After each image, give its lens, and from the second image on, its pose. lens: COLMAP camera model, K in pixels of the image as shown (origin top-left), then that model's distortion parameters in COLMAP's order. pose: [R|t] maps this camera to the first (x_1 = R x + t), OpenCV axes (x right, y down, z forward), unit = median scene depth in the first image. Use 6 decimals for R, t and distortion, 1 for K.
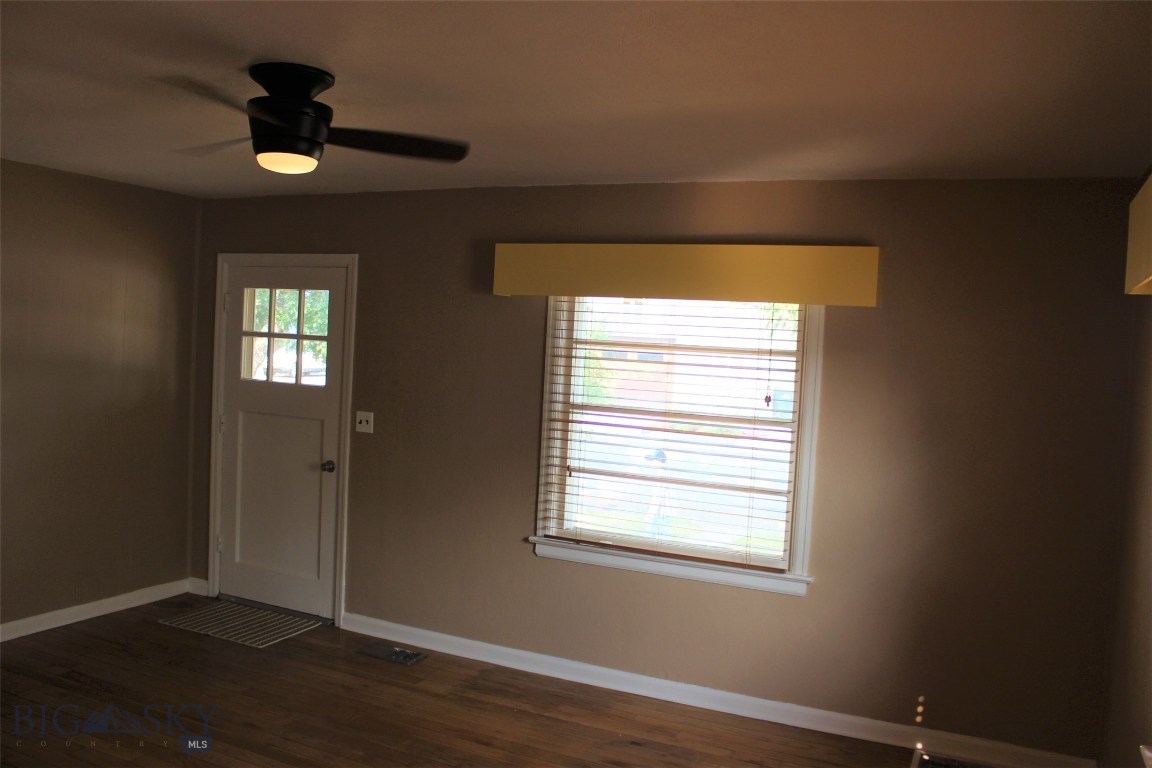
lens RADIAL K [[927.0, 0, 578.9], [0, 927.0, 387.1], [0, 0, 1]] dist [-0.115938, 0.017047]
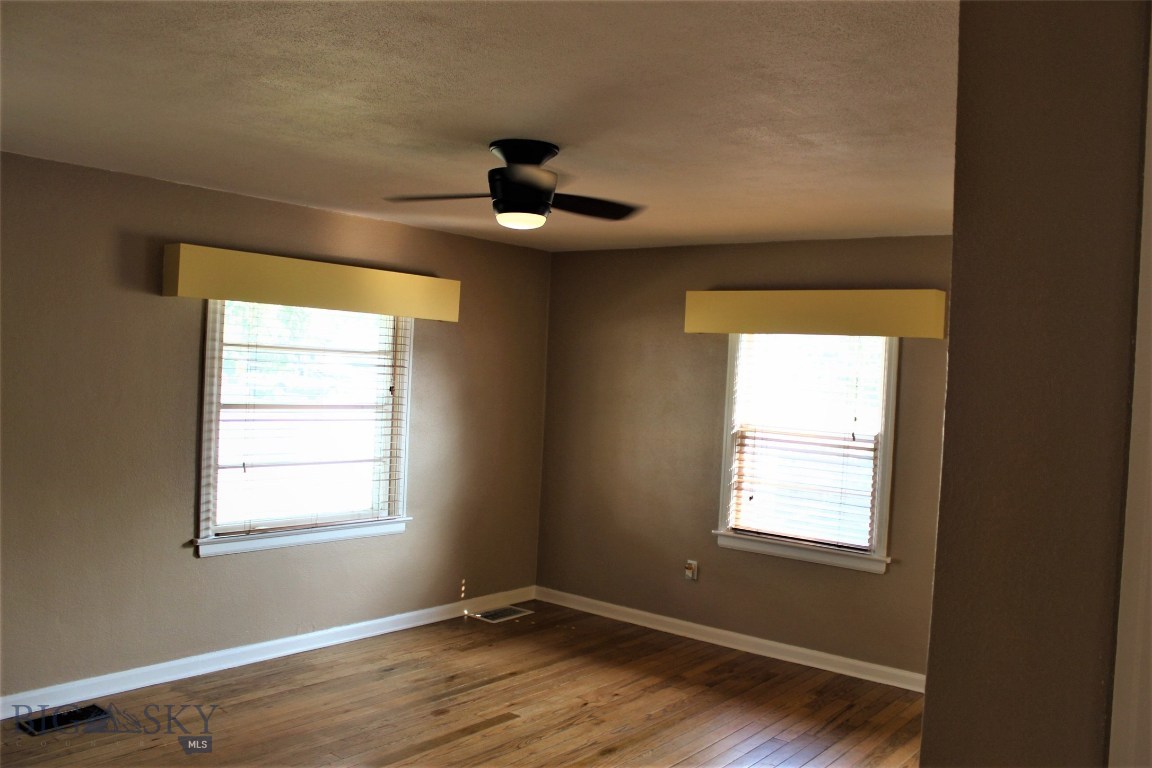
lens RADIAL K [[927.0, 0, 579.9], [0, 927.0, 380.8], [0, 0, 1]] dist [-0.115938, 0.017047]
pose [[0.265772, -0.055774, 0.962421, -0.957011], [0.004420, 0.998385, 0.056638, -0.069233], [-0.964026, -0.010799, 0.265589, 0.378702]]
